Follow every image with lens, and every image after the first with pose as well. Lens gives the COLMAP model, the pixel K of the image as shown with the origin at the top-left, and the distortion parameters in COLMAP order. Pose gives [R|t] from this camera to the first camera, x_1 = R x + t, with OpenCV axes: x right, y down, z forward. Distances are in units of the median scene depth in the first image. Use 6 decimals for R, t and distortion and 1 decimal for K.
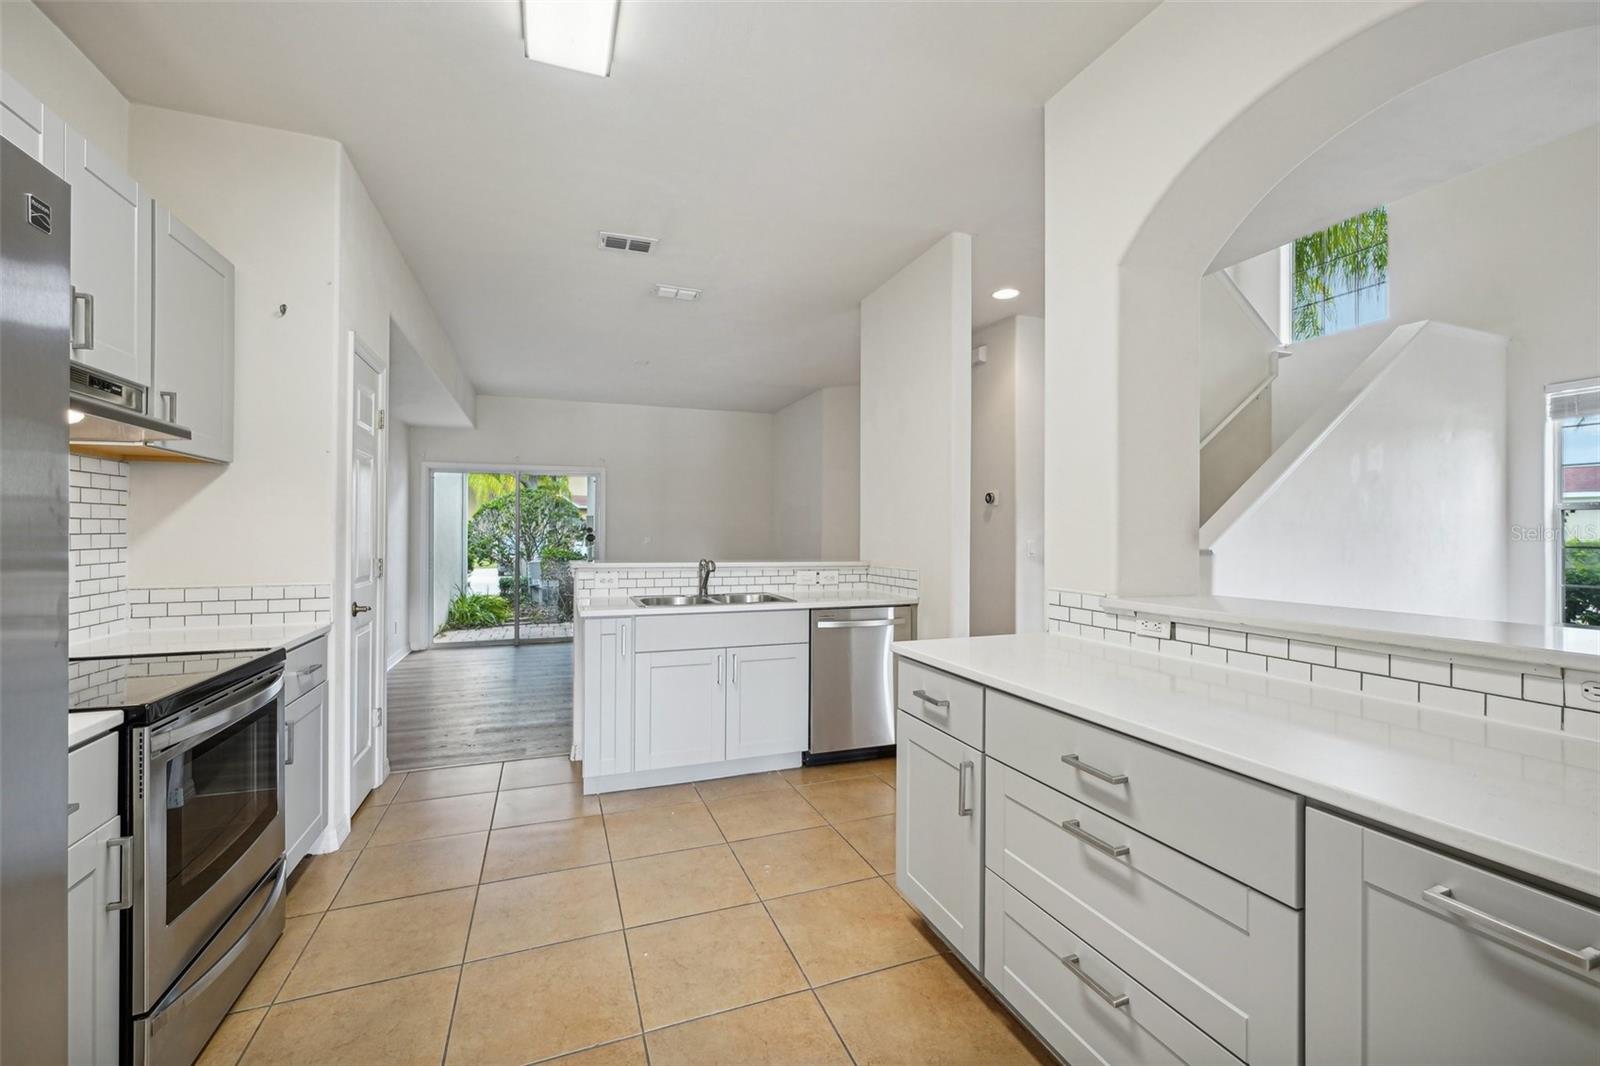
lens RADIAL K [[647.0, 0, 800.4], [0, 647.0, 536.8], [0, 0, 1]] dist [0.003368, 0.000336]
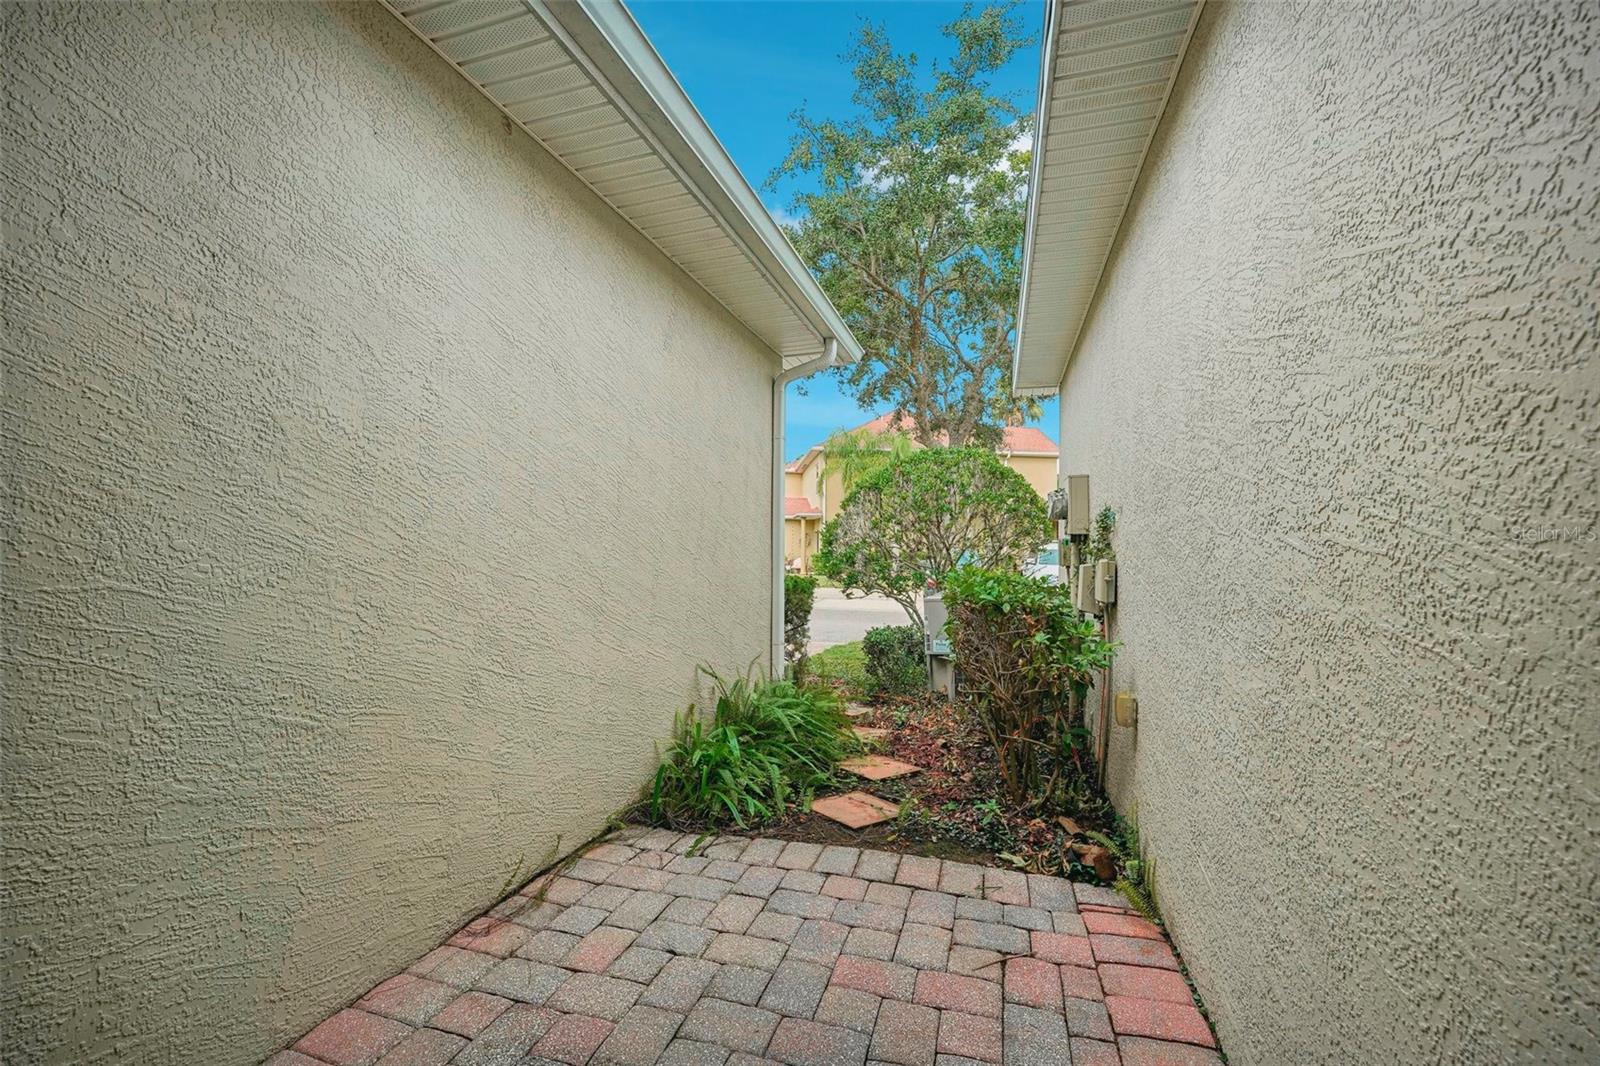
lens RADIAL K [[647.0, 0, 799.5], [0, 647.0, 545.1], [0, 0, 1]] dist [0.003368, 0.000336]
pose [[0.785527, -0.007967, -0.618777, -0.195507], [0.004205, 0.999963, -0.007537, 0.006642], [0.618814, 0.003319, 0.785531, 0.550822]]
